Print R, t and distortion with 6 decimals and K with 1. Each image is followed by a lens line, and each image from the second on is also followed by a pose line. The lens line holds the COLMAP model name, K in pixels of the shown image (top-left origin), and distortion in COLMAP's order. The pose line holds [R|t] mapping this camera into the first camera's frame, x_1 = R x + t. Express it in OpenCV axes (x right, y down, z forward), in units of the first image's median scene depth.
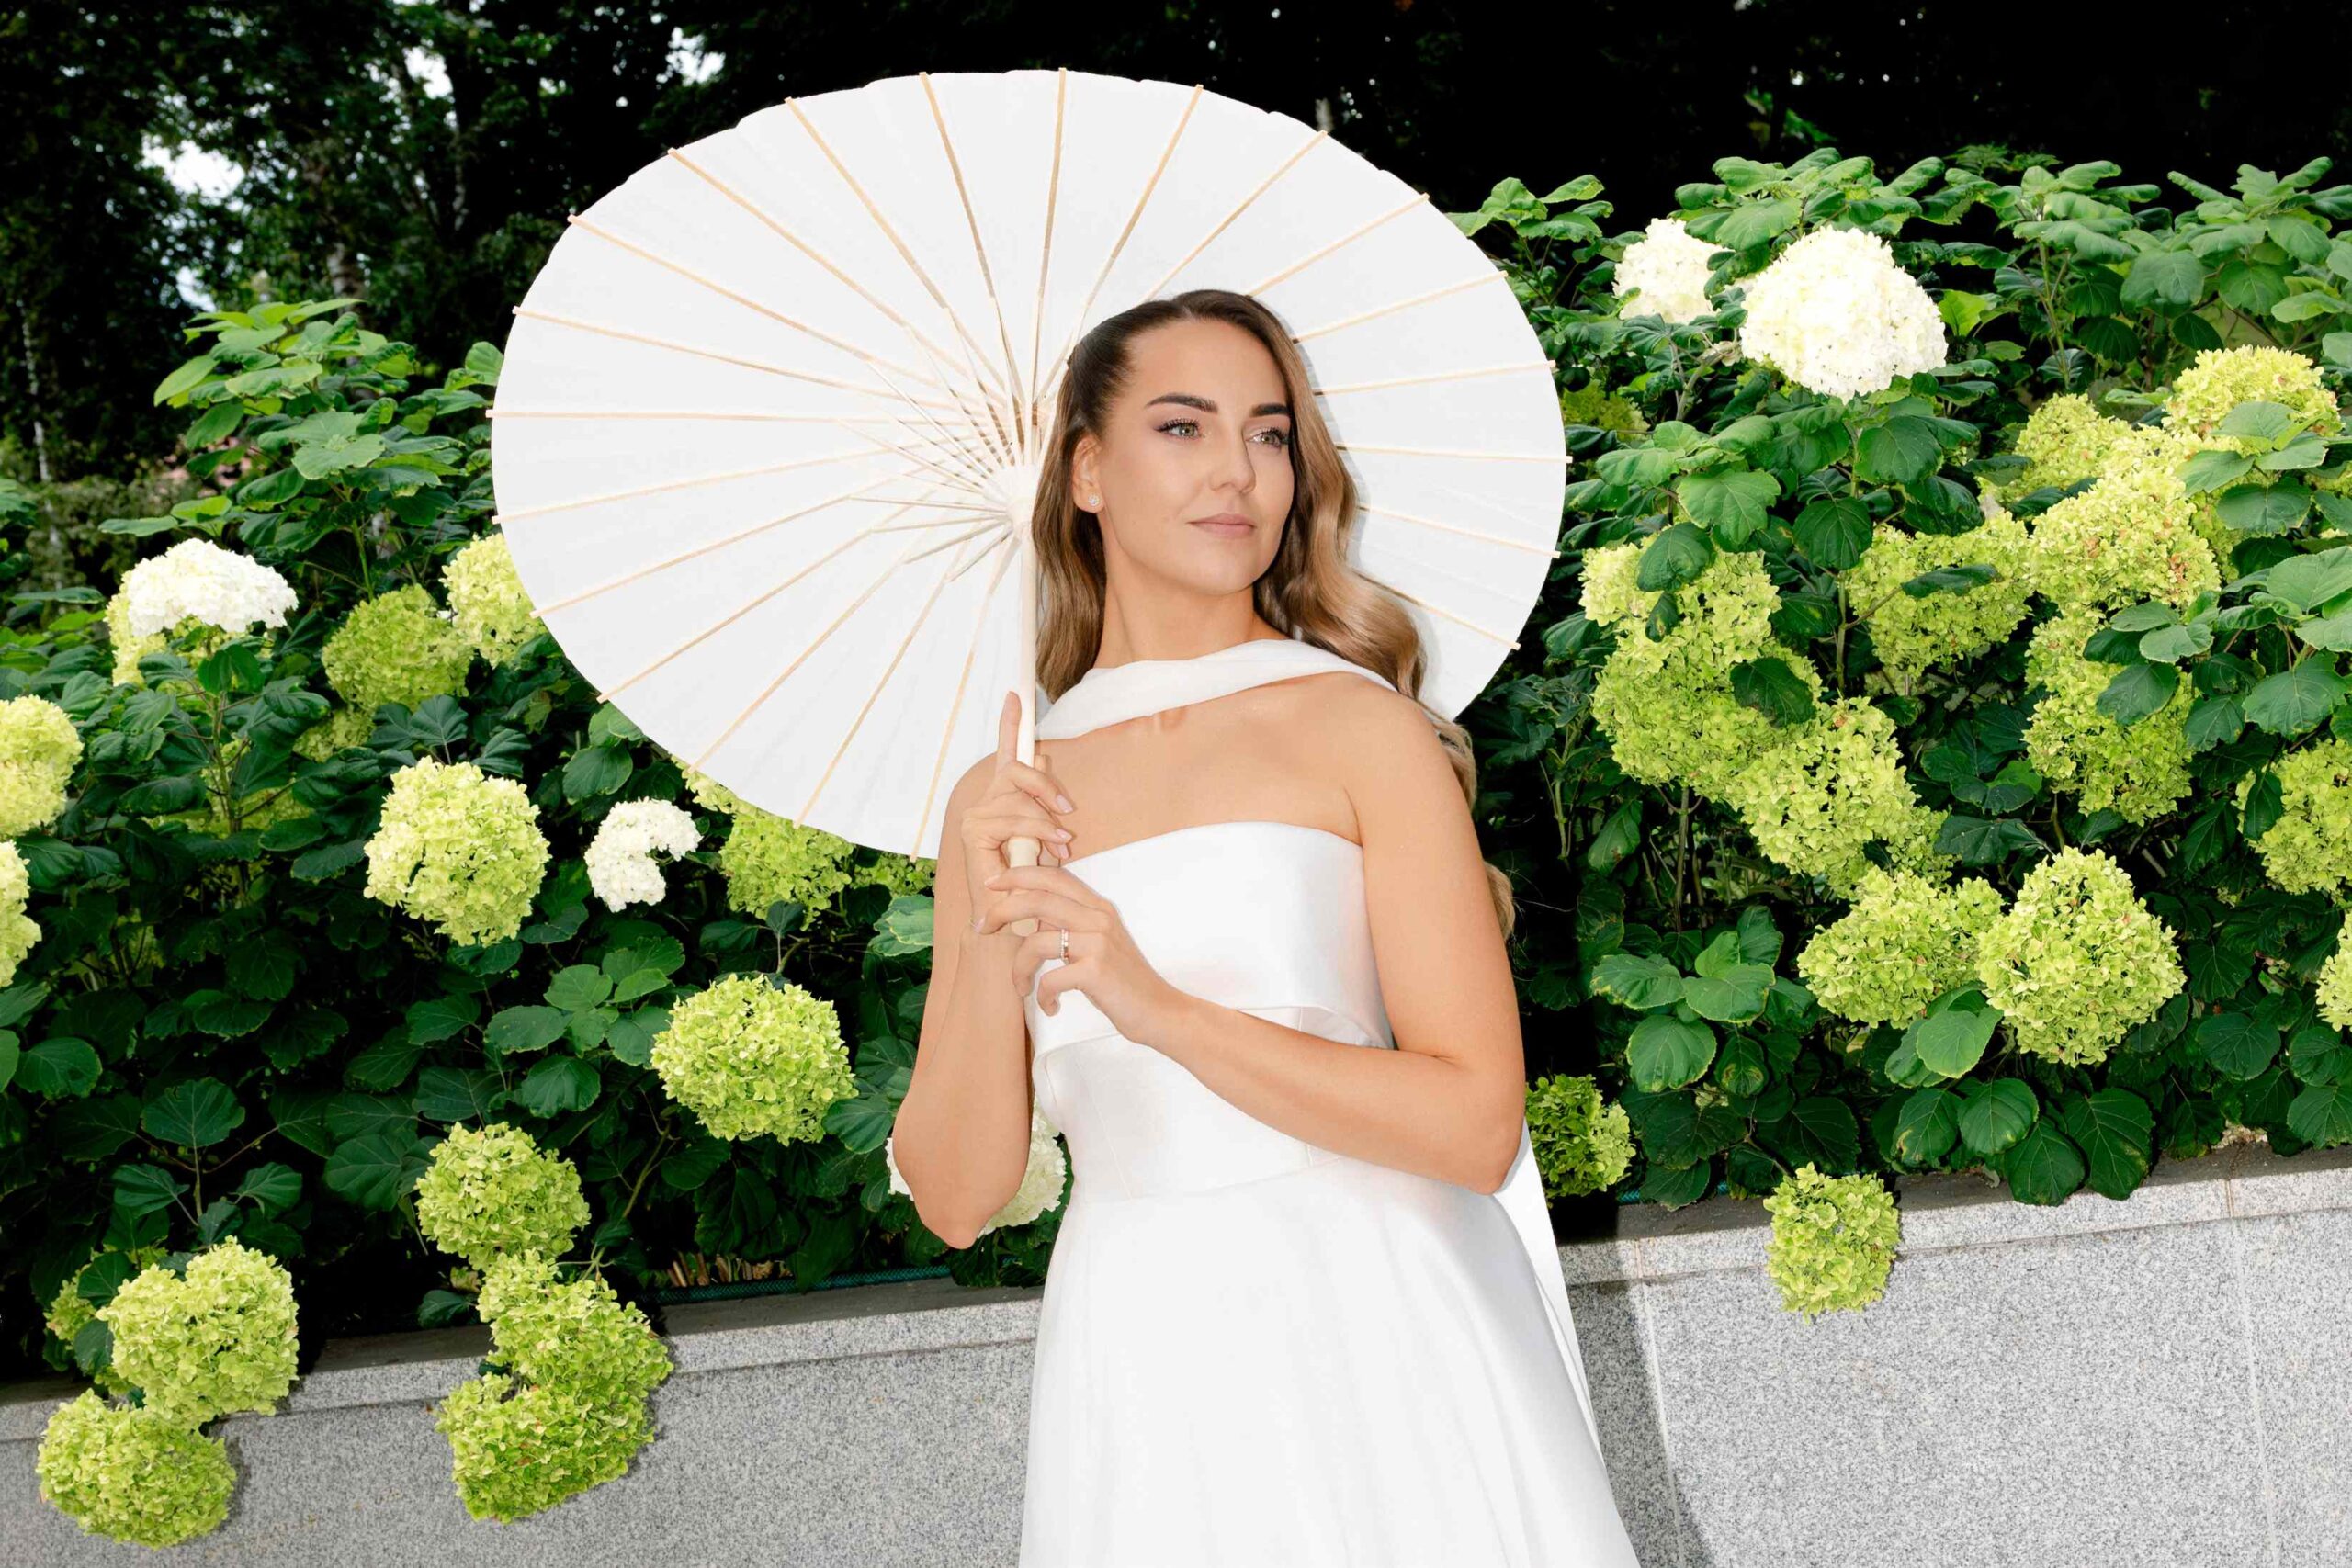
lens RADIAL K [[4781.2, 0, 1177.0], [0, 4781.2, 787.4], [0, 0, 1]] dist [-0.084405, 0.000000]
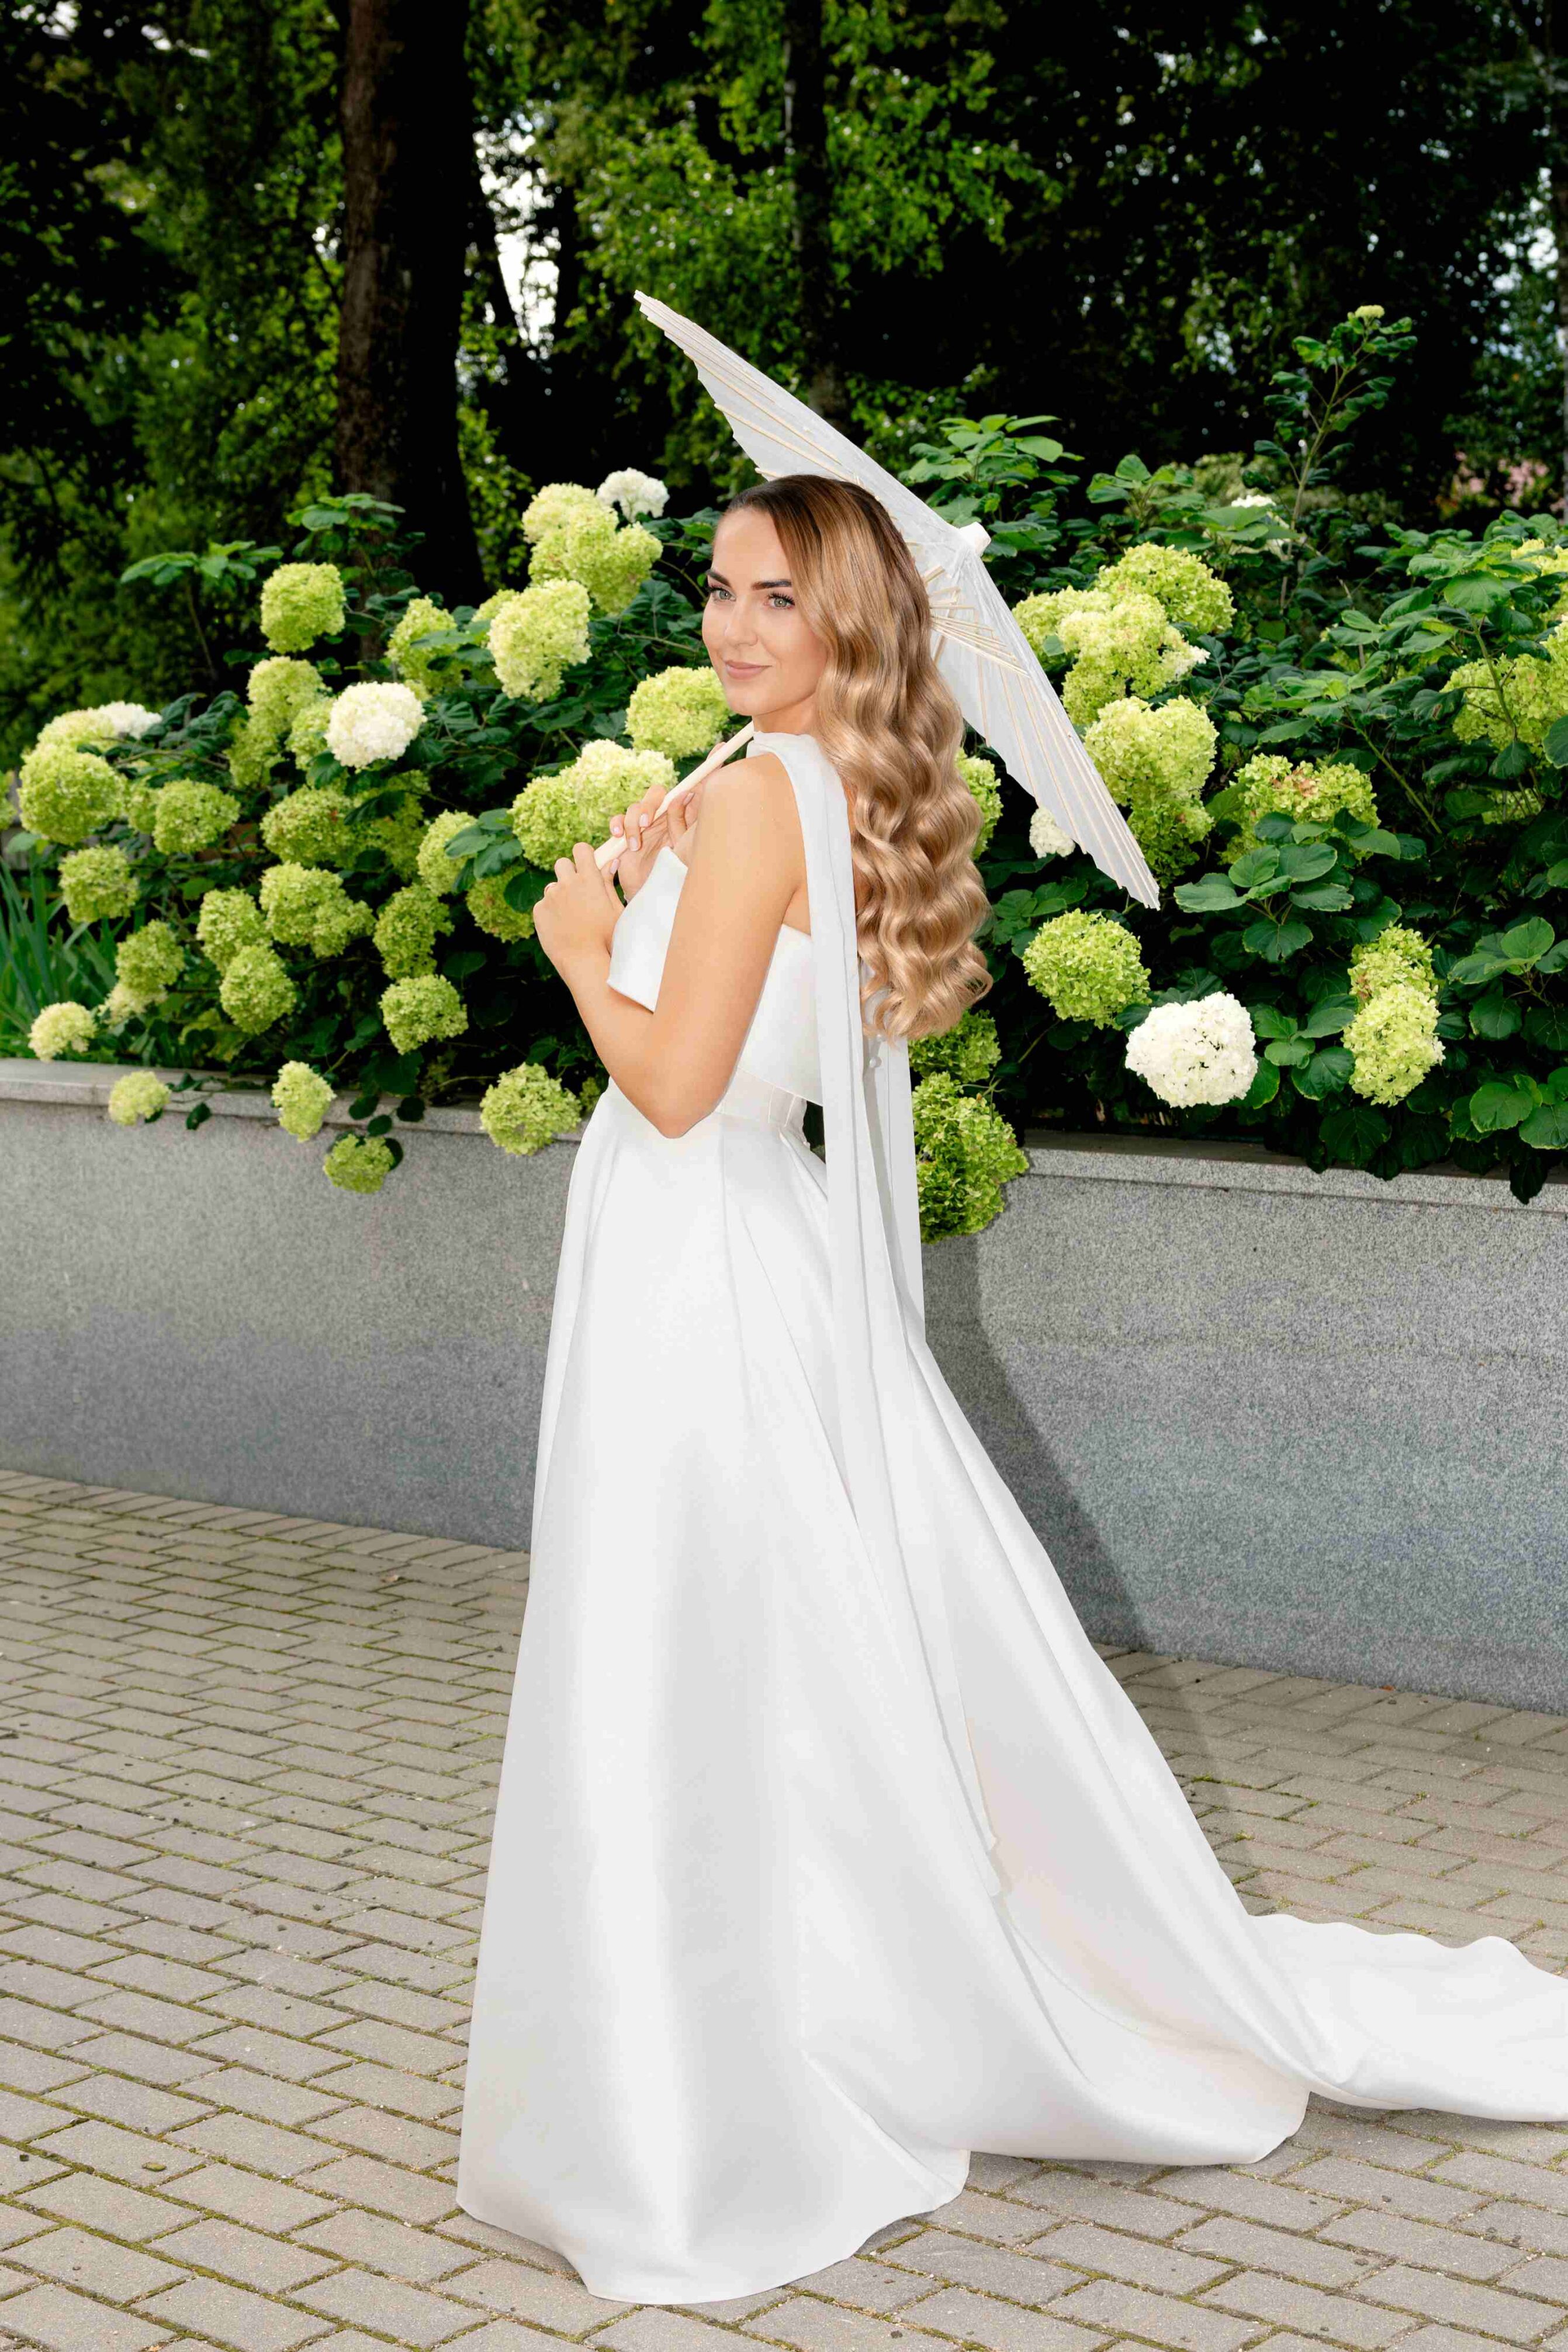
lens RADIAL K [[4781.3, 0, 784.1], [0, 4781.3, 1174.4], [0, 0, 1]] dist [-0.084405, 0.000000]
pose [[0.859399, 0.165249, -0.483865, 0.550302], [-0.116228, 0.984697, 0.129860, -0.060780], [0.497920, -0.055363, 0.865454, -0.329703]]
